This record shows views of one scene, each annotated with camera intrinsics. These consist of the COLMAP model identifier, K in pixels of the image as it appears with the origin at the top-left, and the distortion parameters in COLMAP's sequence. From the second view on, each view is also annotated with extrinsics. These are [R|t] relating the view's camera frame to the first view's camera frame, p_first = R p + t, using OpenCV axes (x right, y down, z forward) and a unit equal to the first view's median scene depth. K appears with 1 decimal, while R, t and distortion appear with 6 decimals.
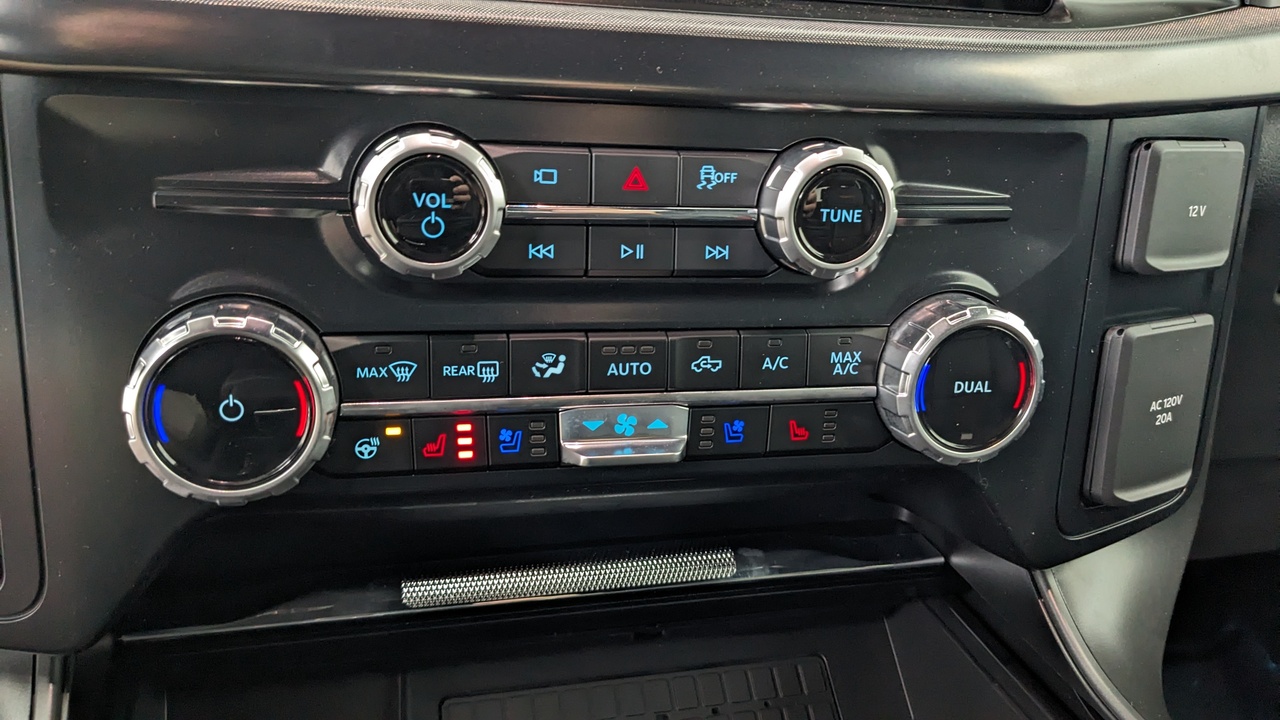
lens RADIAL K [[1014.3, 0, 650.1], [0, 1014.3, 339.0], [0, 0, 1]] dist [0.060312, -0.143105]
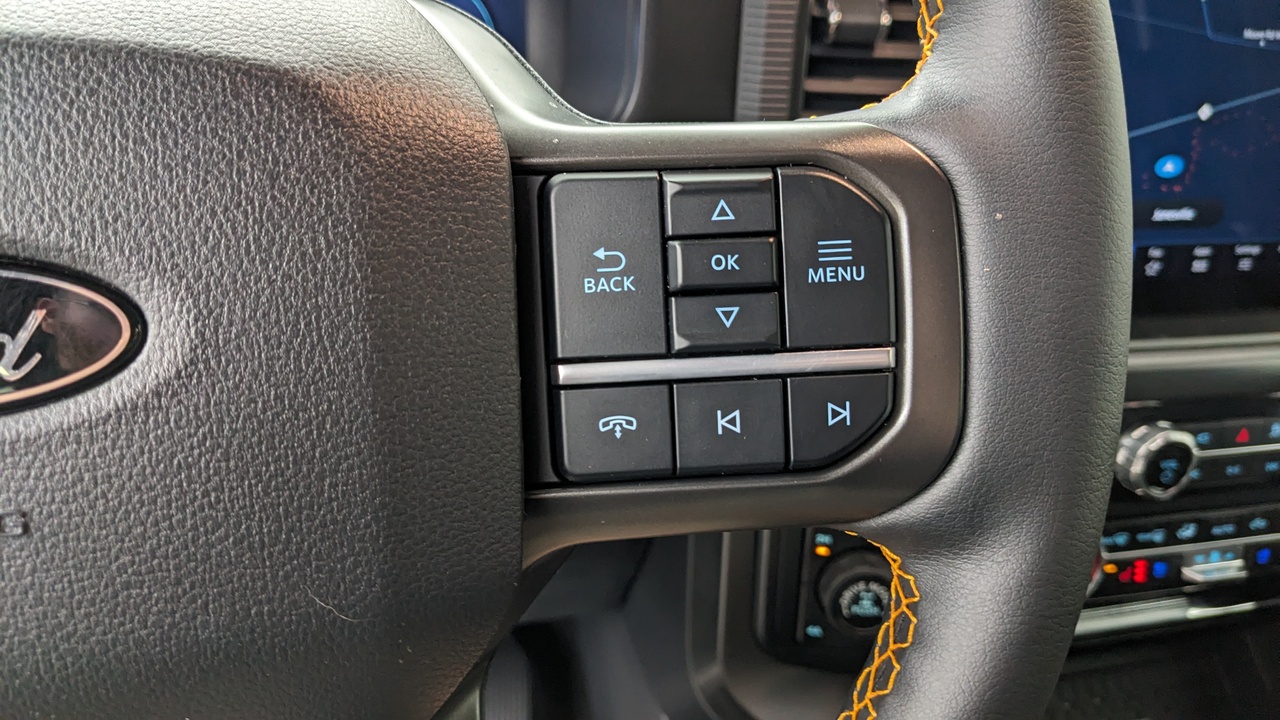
lens RADIAL K [[1014.3, 0, 650.1], [0, 1014.3, 339.0], [0, 0, 1]] dist [0.060312, -0.143105]
pose [[0.999952, -0.008195, 0.005405, -1.022388], [0.007721, 0.996563, 0.082475, -0.455955], [-0.006062, -0.082429, 0.996578, -0.780180]]
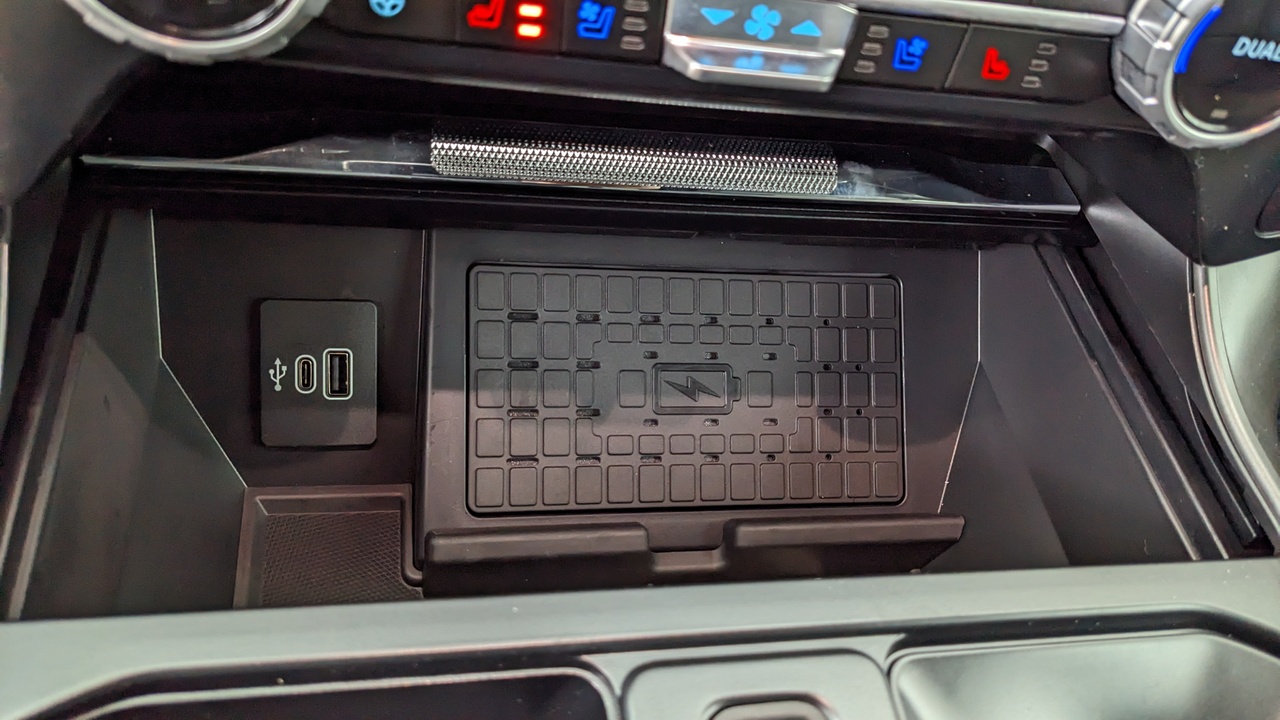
lens RADIAL K [[1014.3, 0, 650.1], [0, 1014.3, 339.0], [0, 0, 1]] dist [0.060312, -0.143105]
pose [[0.983694, 0.179293, 0.014166, -0.067240], [-0.163752, 0.860278, 0.482811, -0.049866], [0.074378, -0.477258, 0.875610, 0.275952]]
